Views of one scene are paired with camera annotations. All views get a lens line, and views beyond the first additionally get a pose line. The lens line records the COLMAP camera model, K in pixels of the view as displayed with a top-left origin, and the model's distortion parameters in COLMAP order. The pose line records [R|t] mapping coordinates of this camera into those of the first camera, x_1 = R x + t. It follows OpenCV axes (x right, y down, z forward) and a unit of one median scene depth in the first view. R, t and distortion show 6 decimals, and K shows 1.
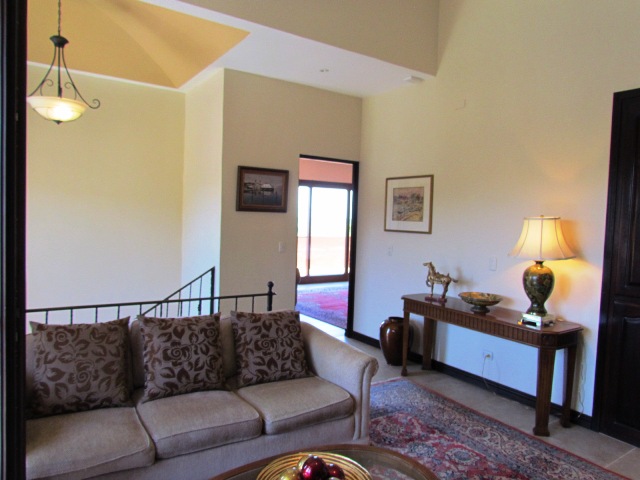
lens RADIAL K [[458.4, 0, 318.8], [0, 458.4, 243.7], [0, 0, 1]] dist [-0.033842, 0.005374]
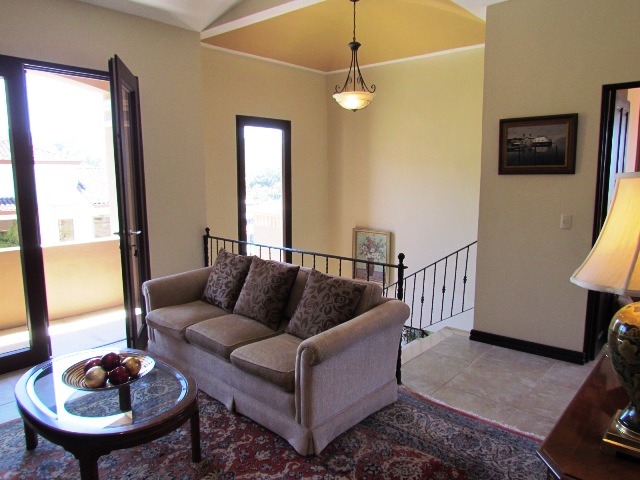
lens RADIAL K [[458.4, 0, 317.9], [0, 458.4, 237.1], [0, 0, 1]] dist [-0.033842, 0.005374]
pose [[0.237095, 0.096813, -0.966650, 0.698105], [-0.041609, 0.995121, 0.089459, -0.022080], [0.970595, 0.019011, 0.239967, 0.596240]]
